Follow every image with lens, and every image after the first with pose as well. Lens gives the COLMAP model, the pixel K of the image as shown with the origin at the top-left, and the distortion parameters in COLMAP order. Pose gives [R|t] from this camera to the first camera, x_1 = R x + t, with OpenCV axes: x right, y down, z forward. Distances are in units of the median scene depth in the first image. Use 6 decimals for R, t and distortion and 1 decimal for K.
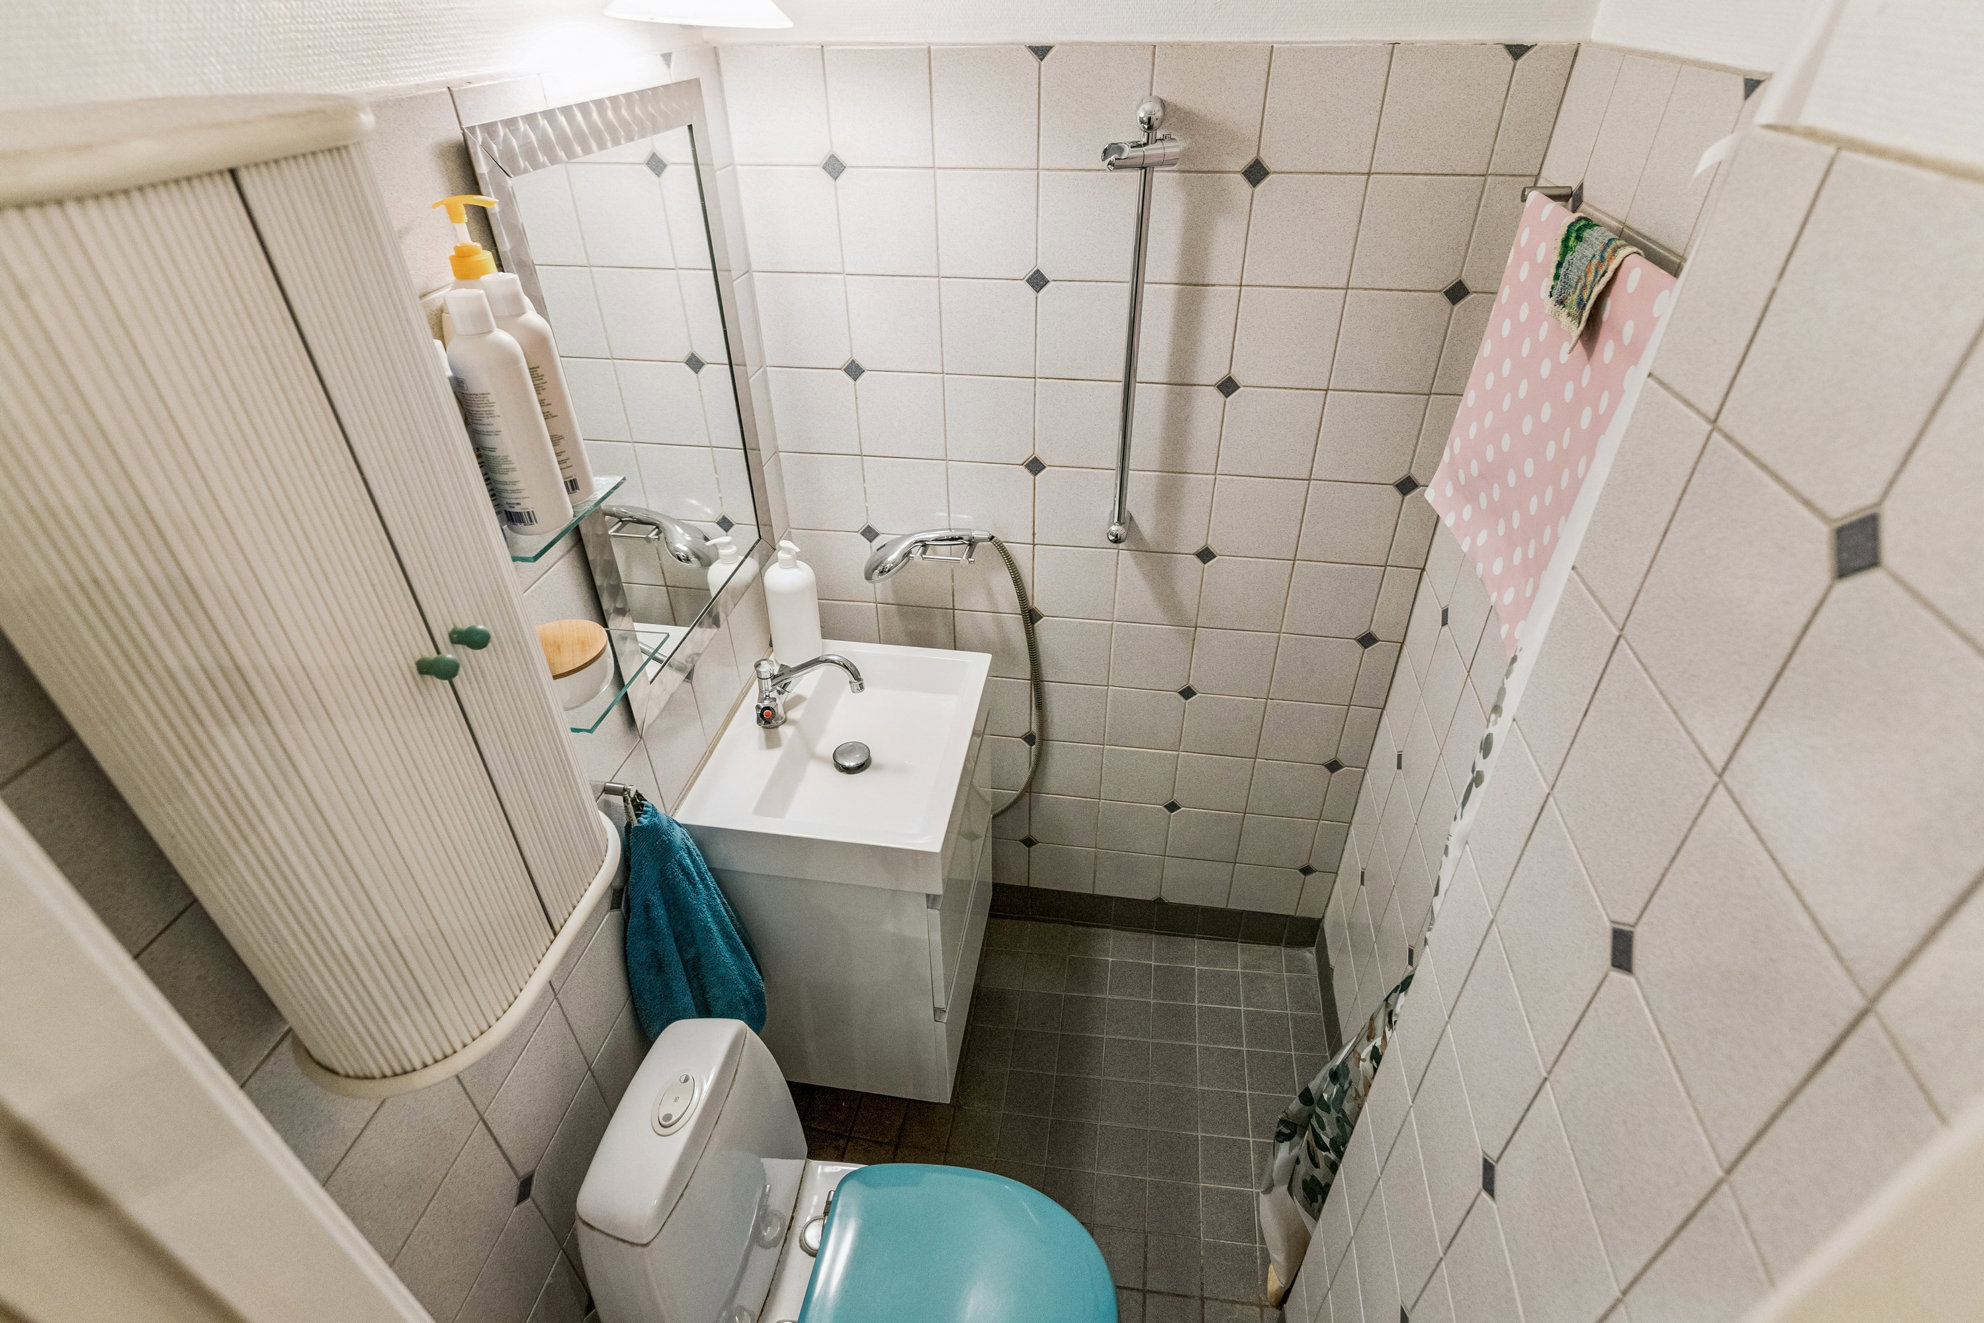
lens RADIAL K [[971.3, 0, 992.9], [0, 971.3, 660.4], [0, 0, 1]] dist [-0.001151, -0.001359]
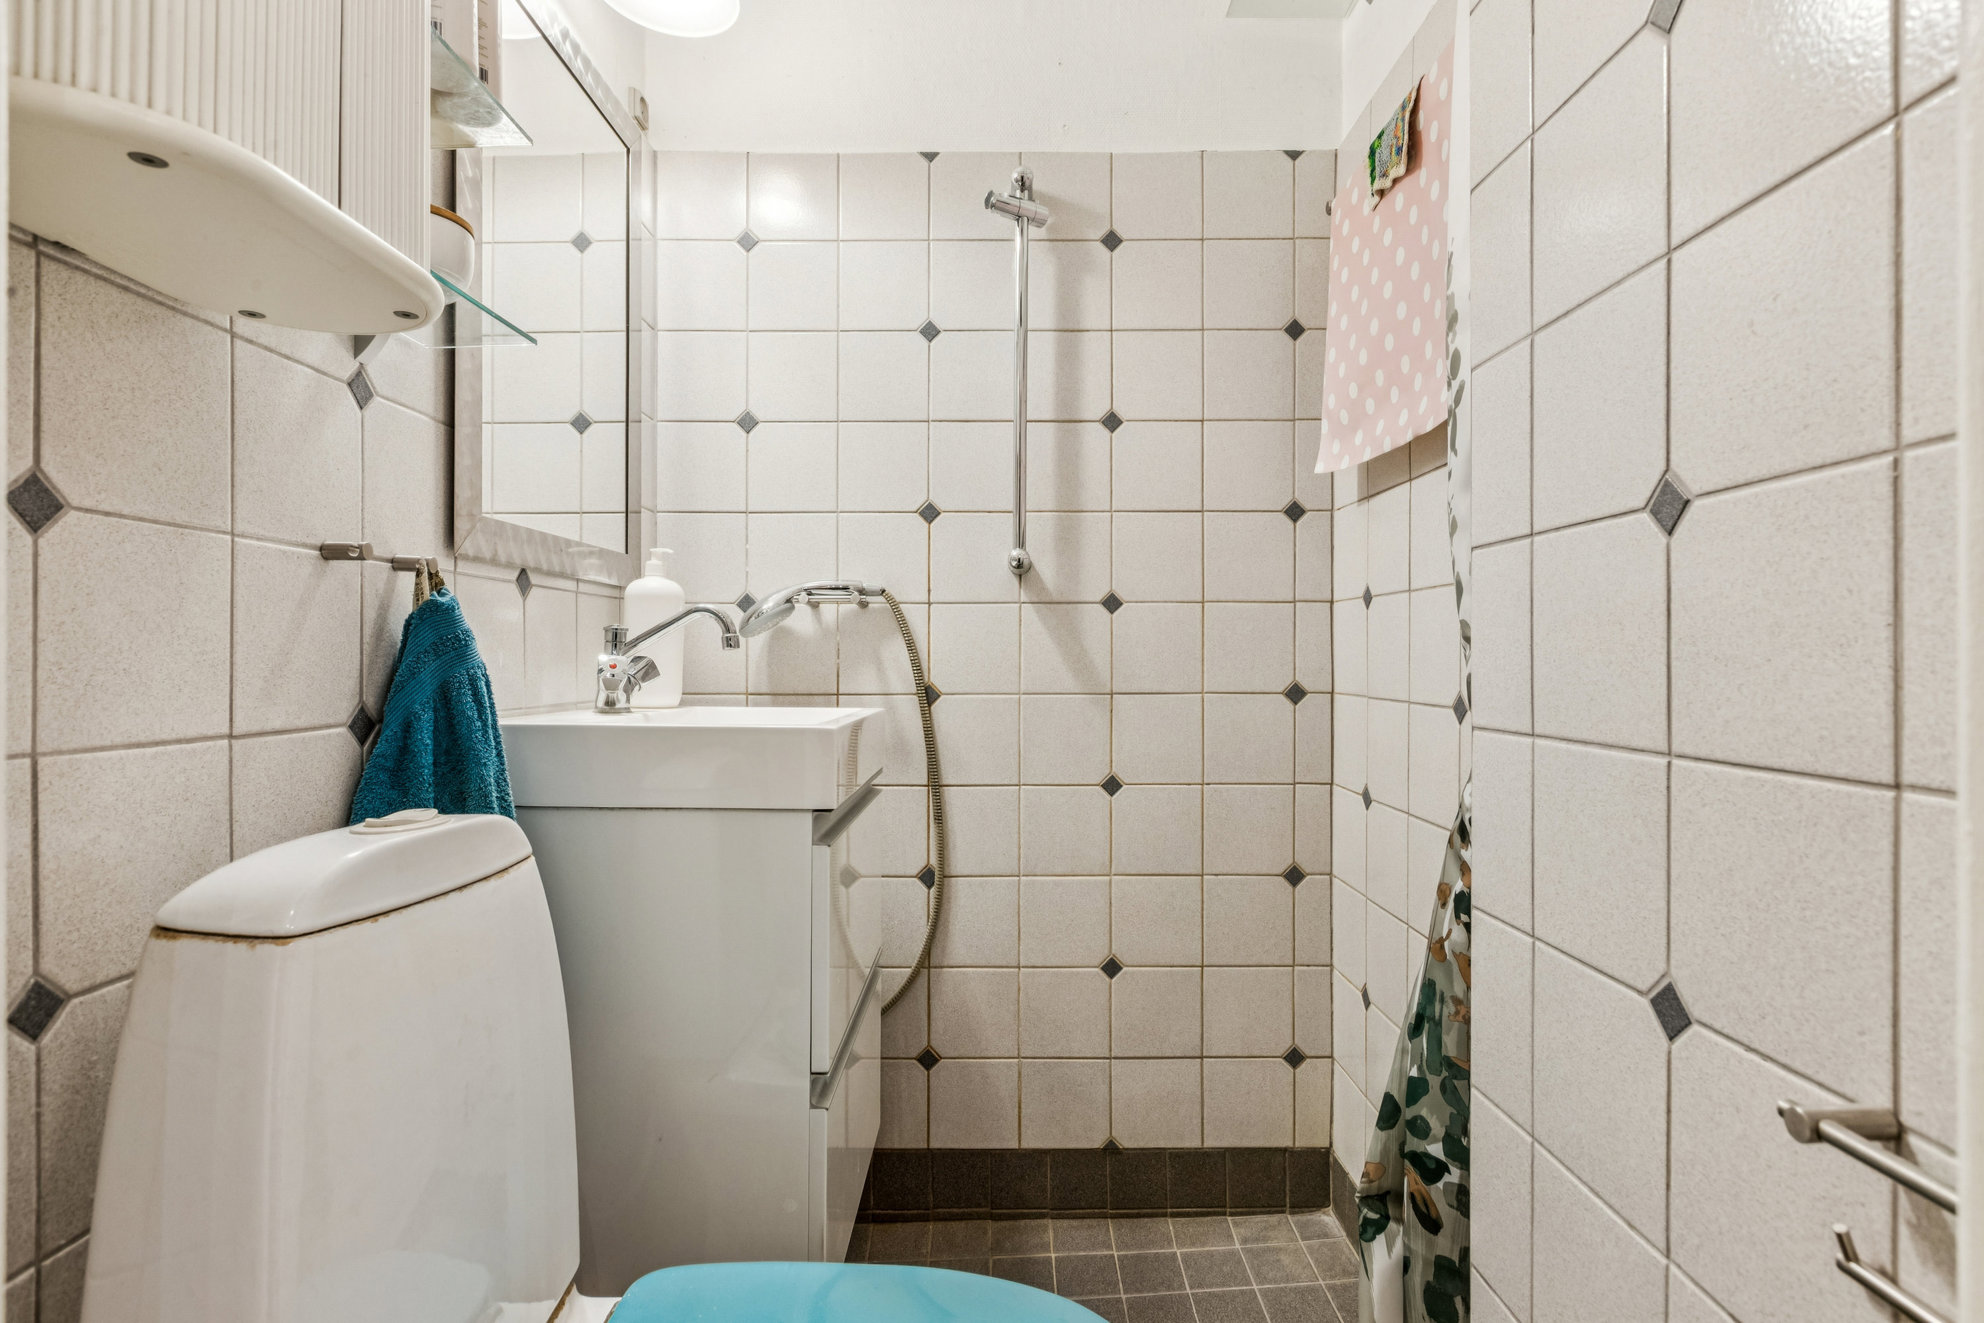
lens RADIAL K [[971.3, 0, 1003.4], [0, 971.3, 659.2], [0, 0, 1]] dist [-0.001151, -0.001359]
pose [[0.989027, 0.013757, 0.147093, -0.024320], [0.075591, 0.808327, -0.583861, 0.483737], [-0.126931, 0.588574, 0.798417, 0.291402]]
